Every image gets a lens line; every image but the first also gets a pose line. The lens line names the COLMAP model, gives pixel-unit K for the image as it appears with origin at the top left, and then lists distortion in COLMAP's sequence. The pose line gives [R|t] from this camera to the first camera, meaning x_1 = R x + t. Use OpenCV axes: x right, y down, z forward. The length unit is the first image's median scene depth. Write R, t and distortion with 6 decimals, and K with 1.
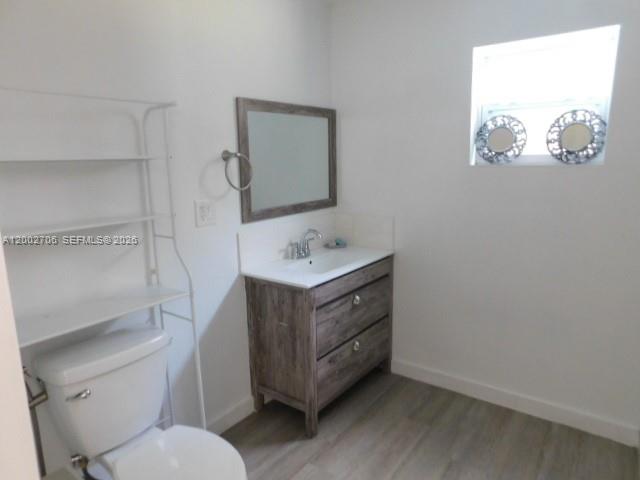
lens RADIAL K [[429.0, 0, 319.7], [0, 429.0, 238.9], [0, 0, 1]] dist [-0.012789, -0.002530]
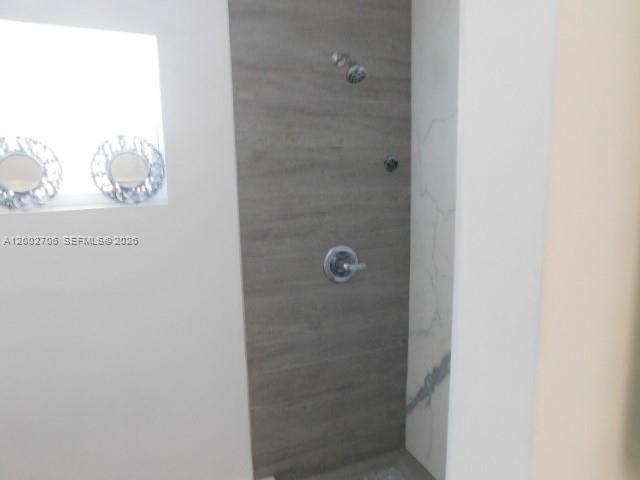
lens RADIAL K [[429.0, 0, 319.1], [0, 429.0, 239.6], [0, 0, 1]] dist [-0.012789, -0.002530]
pose [[0.580546, -0.115515, 0.805992, 0.158100], [0.186526, 0.982429, 0.006450, -0.053446], [-0.792575, 0.146594, 0.591891, 0.281034]]
